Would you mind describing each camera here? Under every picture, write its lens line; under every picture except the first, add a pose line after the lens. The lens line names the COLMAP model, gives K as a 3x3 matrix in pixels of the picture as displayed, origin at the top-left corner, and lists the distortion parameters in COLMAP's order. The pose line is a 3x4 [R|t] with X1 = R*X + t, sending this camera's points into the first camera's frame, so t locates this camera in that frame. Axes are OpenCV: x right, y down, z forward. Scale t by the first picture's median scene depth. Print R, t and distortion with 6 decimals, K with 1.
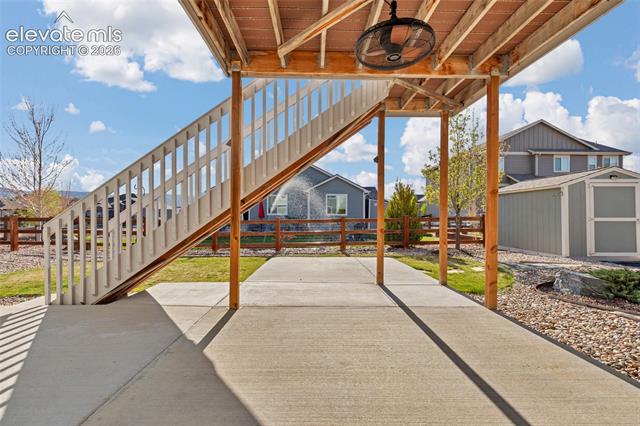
lens RADIAL K [[293.3, 0, 318.2], [0, 293.3, 213.8], [0, 0, 1]] dist [0.007324, 0.001109]
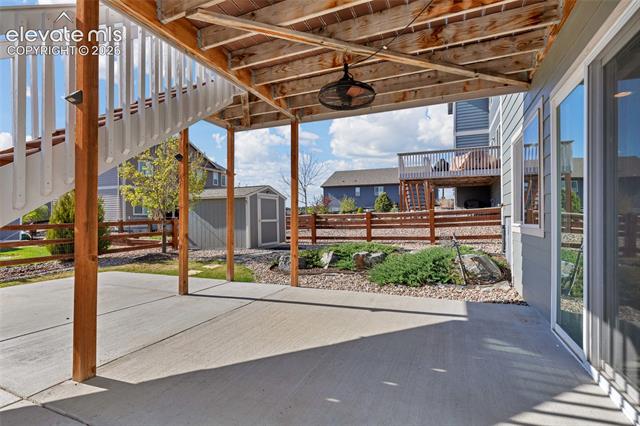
lens RADIAL K [[293.3, 0, 319.9], [0, 293.3, 215.7], [0, 0, 1]] dist [0.007324, 0.001109]
pose [[0.420328, 0.001934, 0.907370, -0.255147], [0.002059, 0.999993, -0.003085, -0.001006], [-0.907370, 0.003165, 0.420321, 0.131233]]
